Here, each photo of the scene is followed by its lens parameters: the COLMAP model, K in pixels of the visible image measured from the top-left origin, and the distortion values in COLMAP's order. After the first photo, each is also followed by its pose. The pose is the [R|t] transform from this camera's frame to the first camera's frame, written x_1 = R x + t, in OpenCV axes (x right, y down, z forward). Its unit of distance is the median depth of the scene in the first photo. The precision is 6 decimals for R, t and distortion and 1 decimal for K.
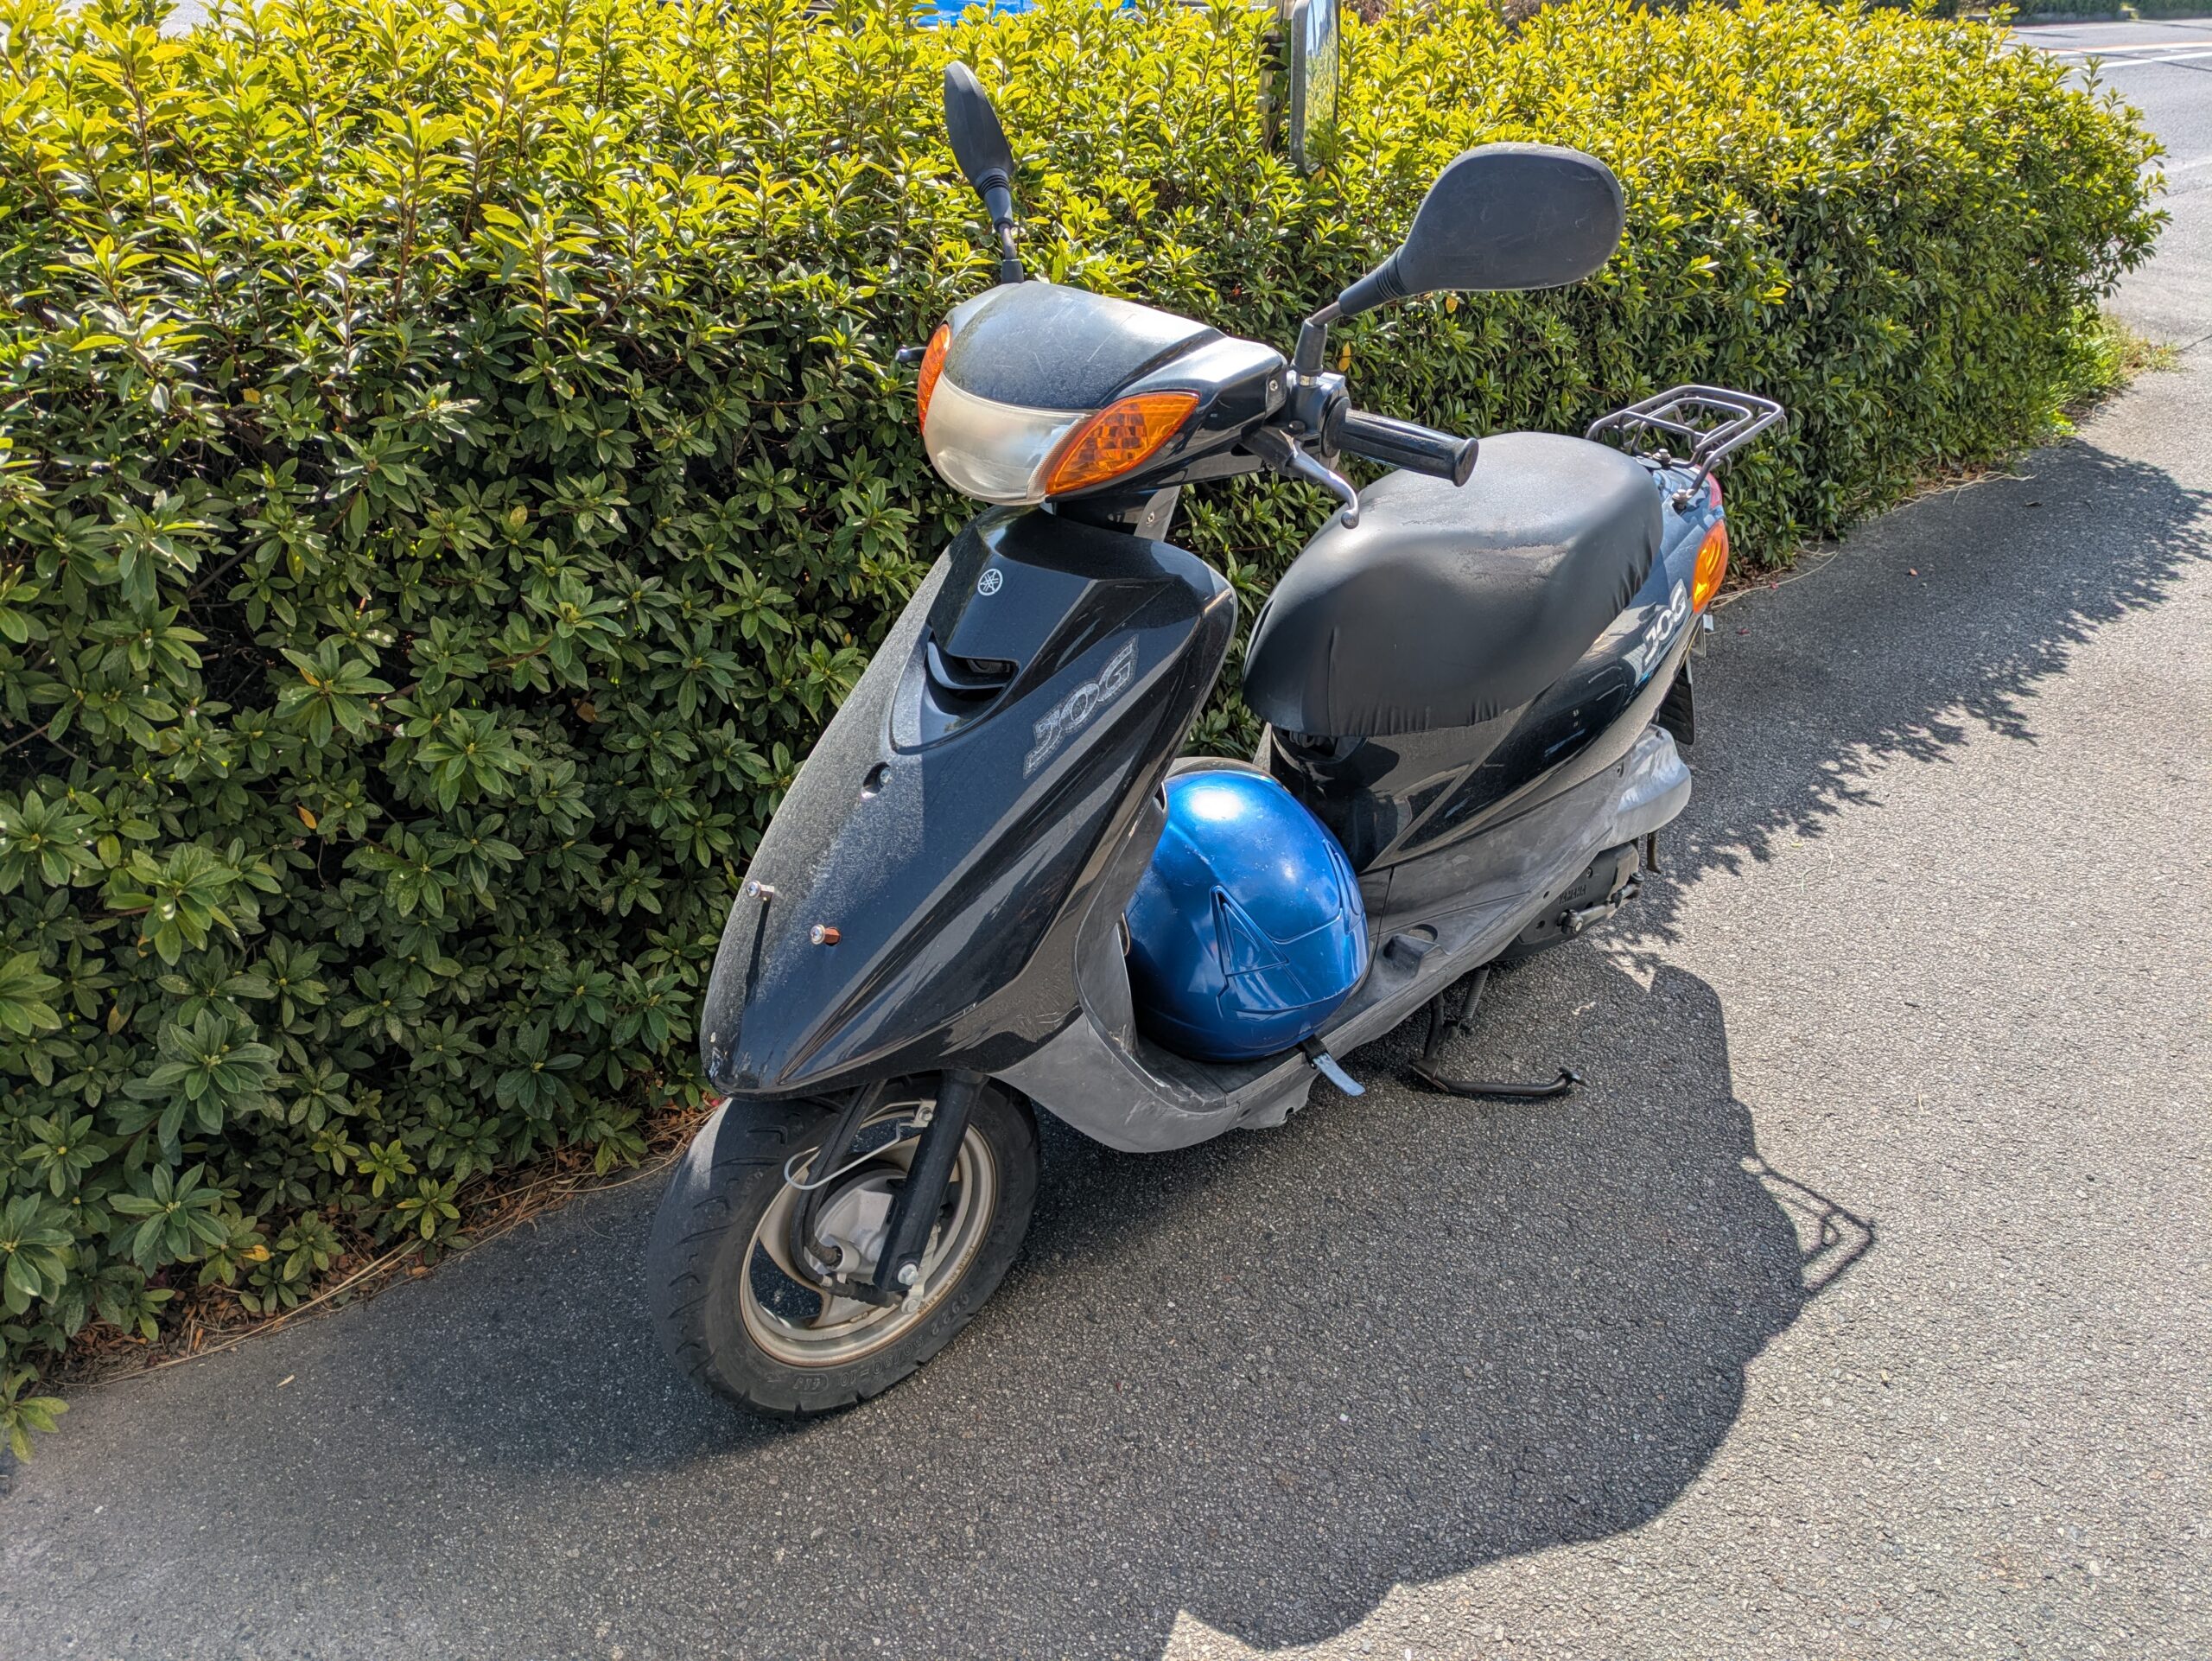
lens RADIAL K [[1640.1, 0, 1113.1], [0, 1640.1, 829.8], [0, 0, 1]] dist [0.042062, -0.034466]
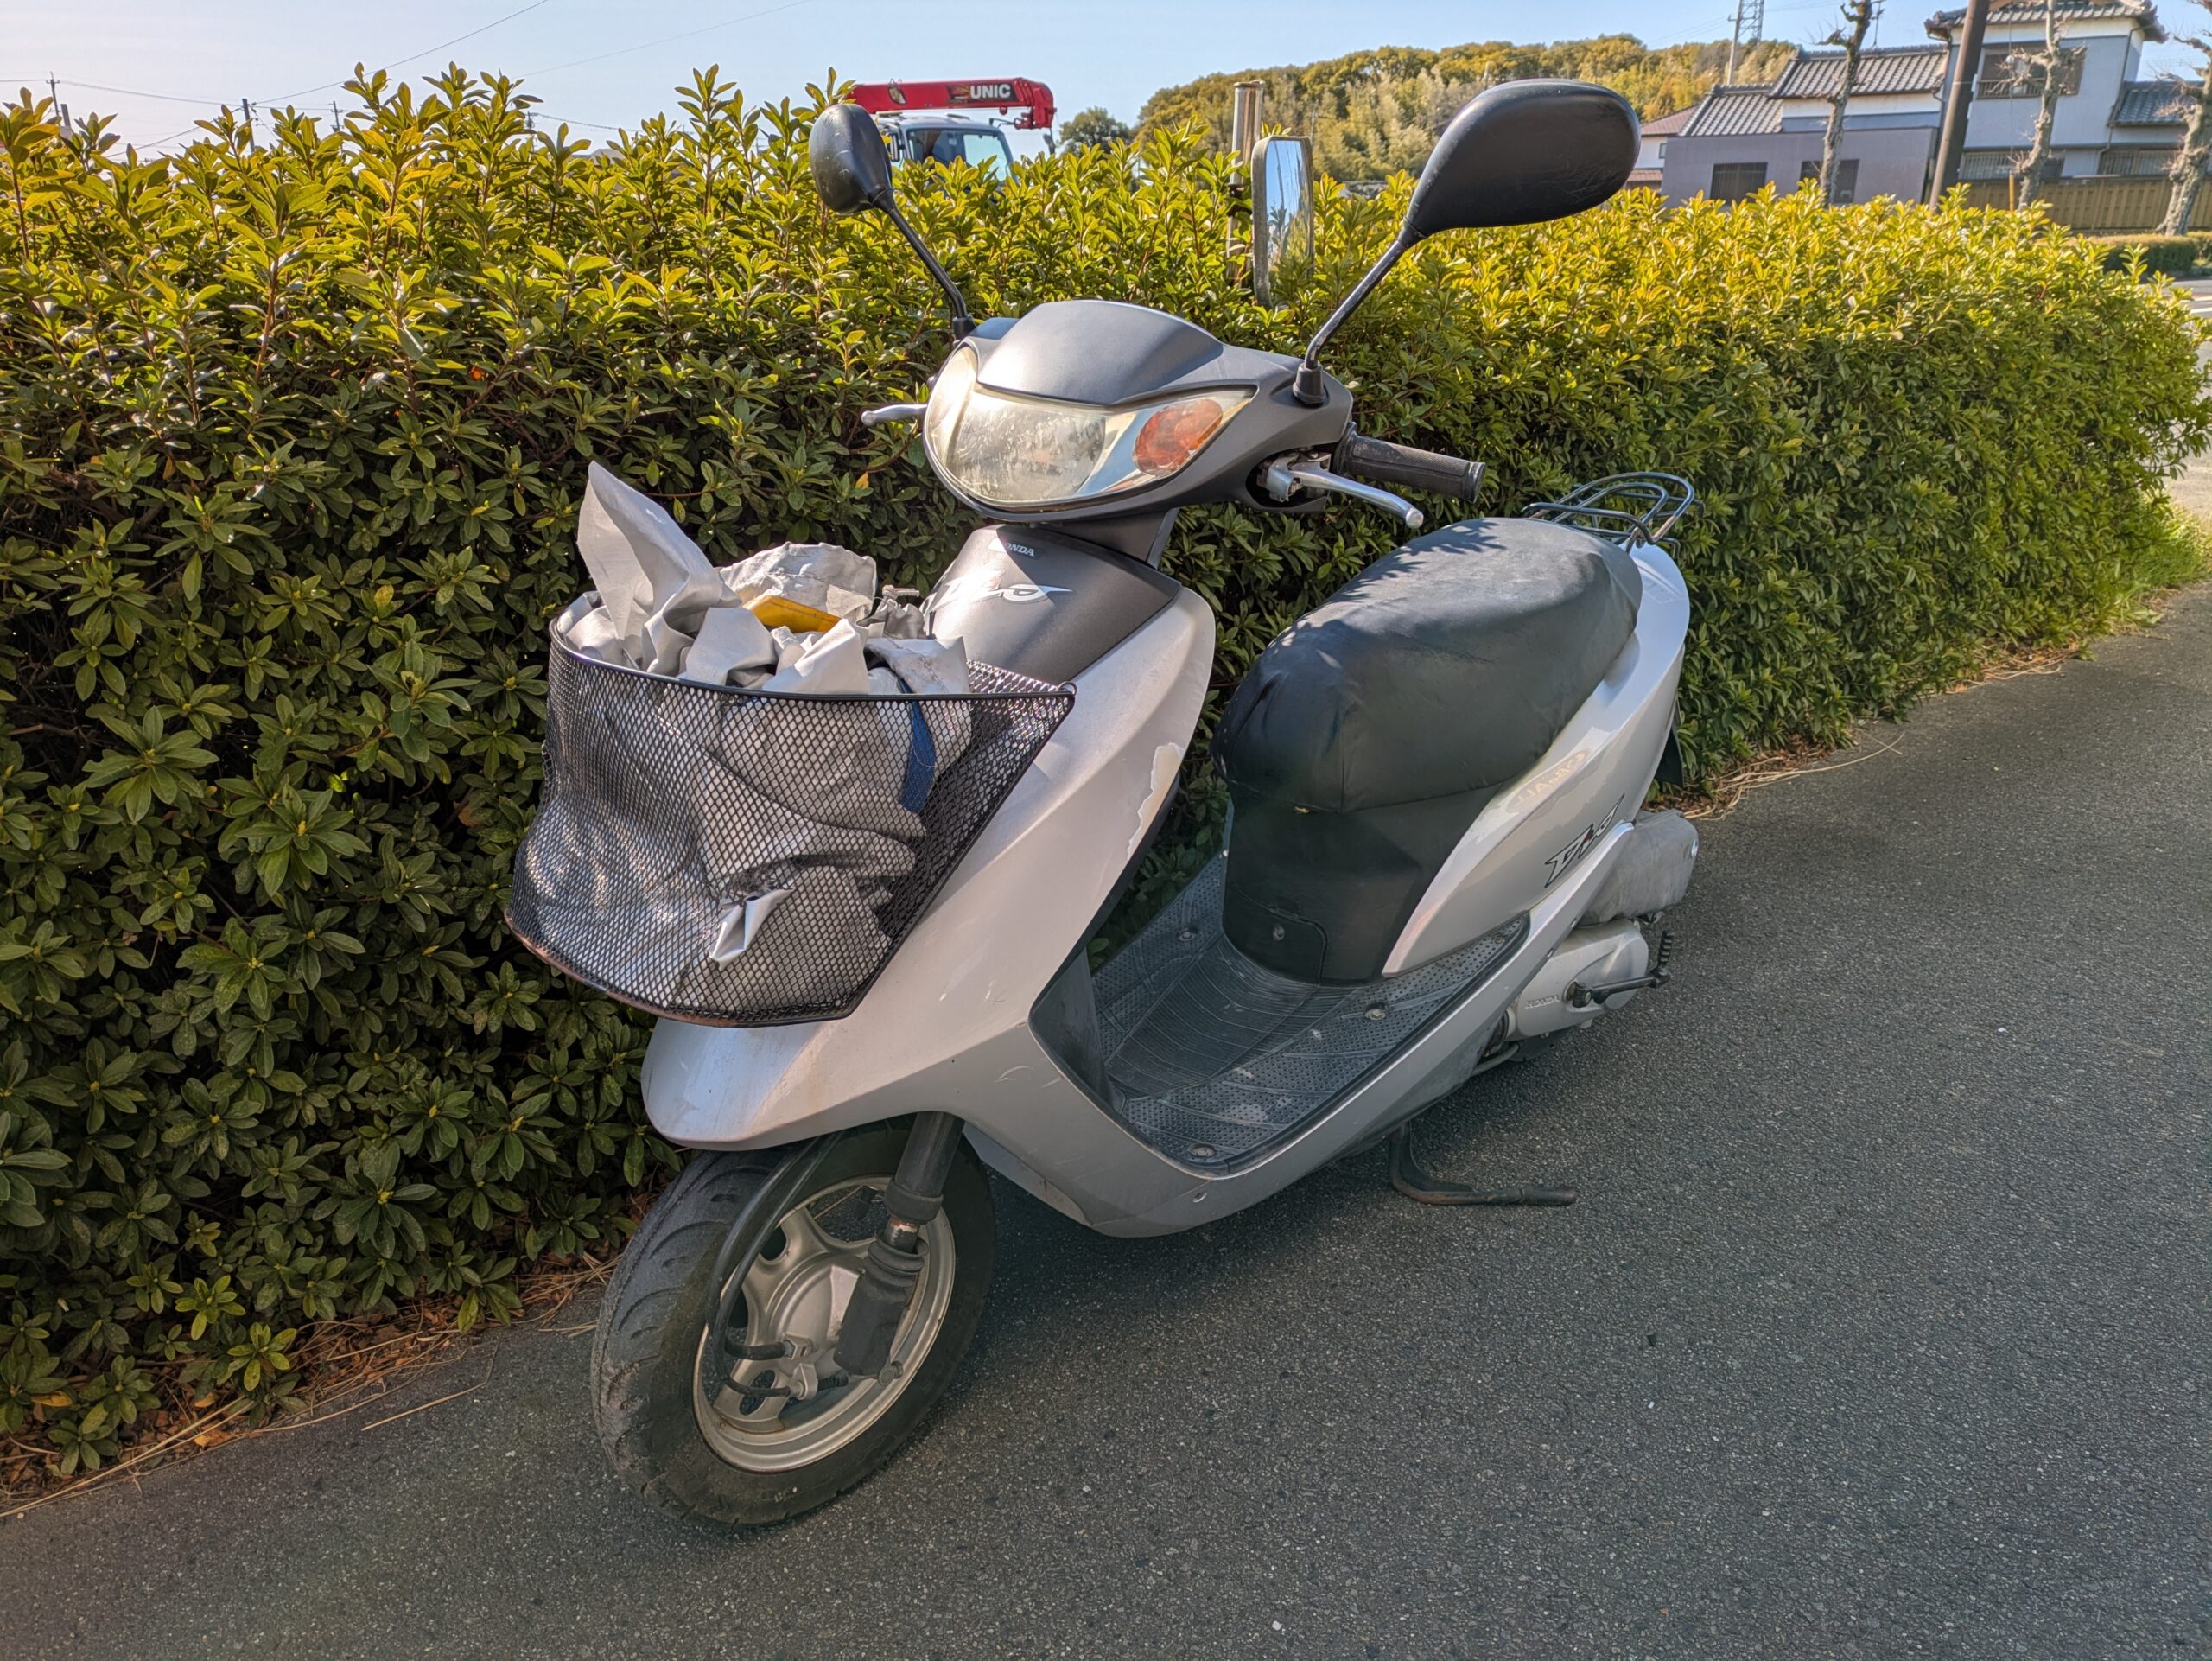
lens RADIAL K [[1640.1, 0, 1096.5], [0, 1640.1, 833.1], [0, 0, 1]] dist [0.042062, -0.034466]
pose [[0.997531, -0.009120, -0.069630, 0.108136], [-0.001661, 0.988190, -0.153221, 0.085264], [0.070205, 0.152959, 0.985736, 0.101129]]
